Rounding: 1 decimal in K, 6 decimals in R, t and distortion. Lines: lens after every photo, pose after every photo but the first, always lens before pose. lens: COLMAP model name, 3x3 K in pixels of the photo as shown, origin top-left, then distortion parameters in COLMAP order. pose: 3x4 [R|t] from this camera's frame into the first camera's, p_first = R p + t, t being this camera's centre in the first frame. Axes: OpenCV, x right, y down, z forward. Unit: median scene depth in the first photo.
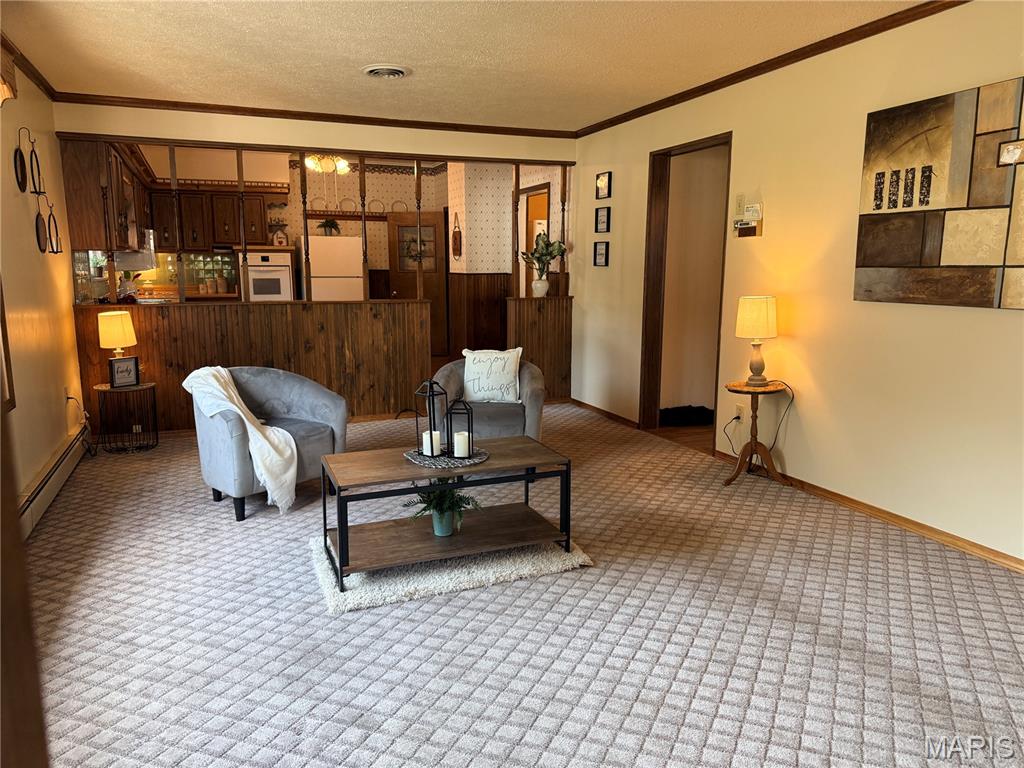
lens RADIAL K [[722.6, 0, 513.2], [0, 722.6, 384.6], [0, 0, 1]] dist [0.002467, -0.025846]
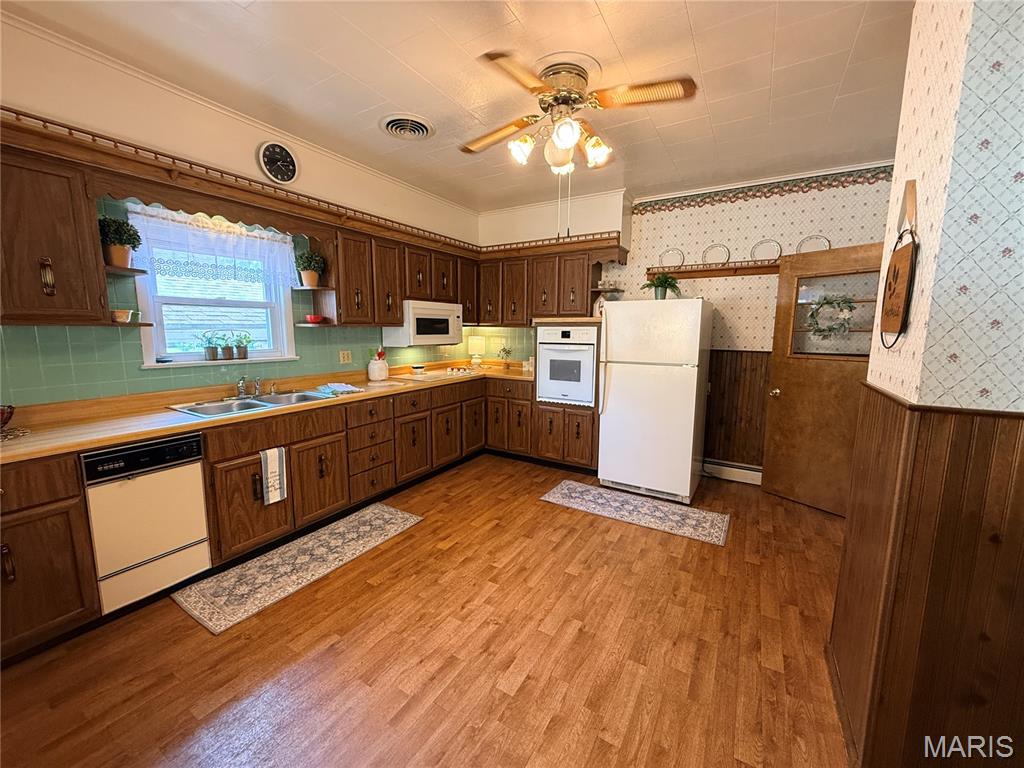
lens RADIAL K [[406.2, 0, 505.8], [0, 406.2, 384.7], [0, 0, 1]] dist [-0.009154, 0.000041]
pose [[0.588171, 0.106719, -0.801664, -0.033564], [-0.135048, 0.990298, 0.032747, -0.127787], [0.797381, 0.089002, 0.596877, 0.703677]]
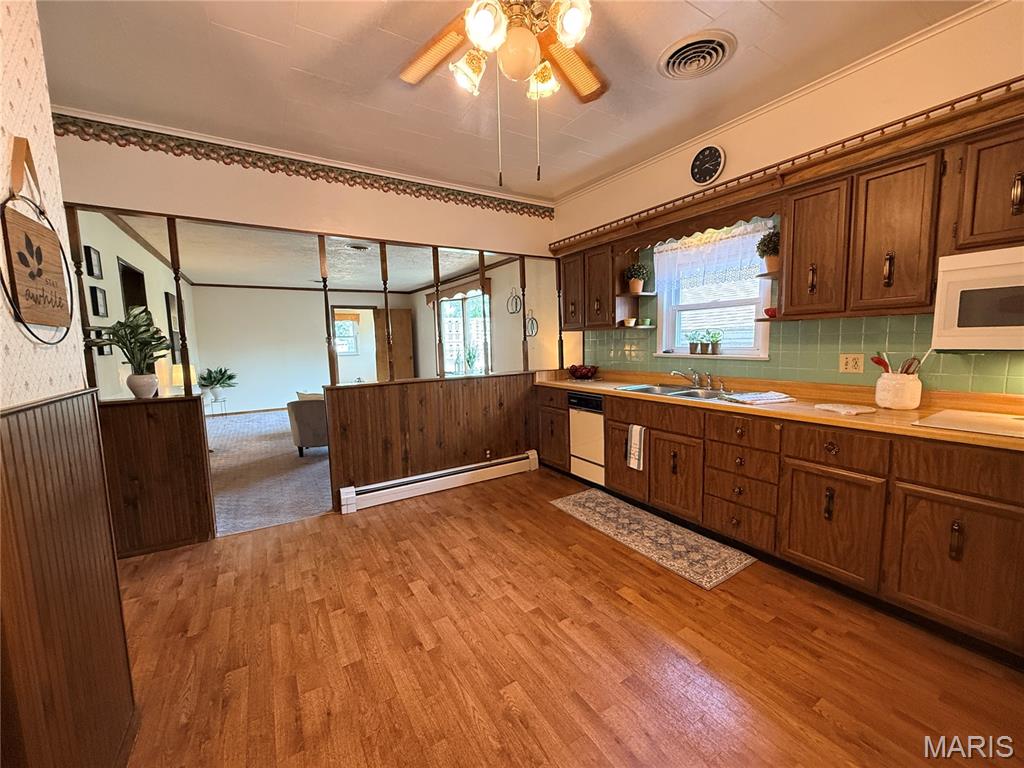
lens RADIAL K [[406.2, 0, 510.6], [0, 406.2, 384.0], [0, 0, 1]] dist [-0.009154, 0.000041]
pose [[-0.987427, 0.030817, -0.155045, -0.201843], [-0.012065, 0.963260, 0.268299, -0.181657], [0.157617, 0.266796, -0.950777, 1.074551]]
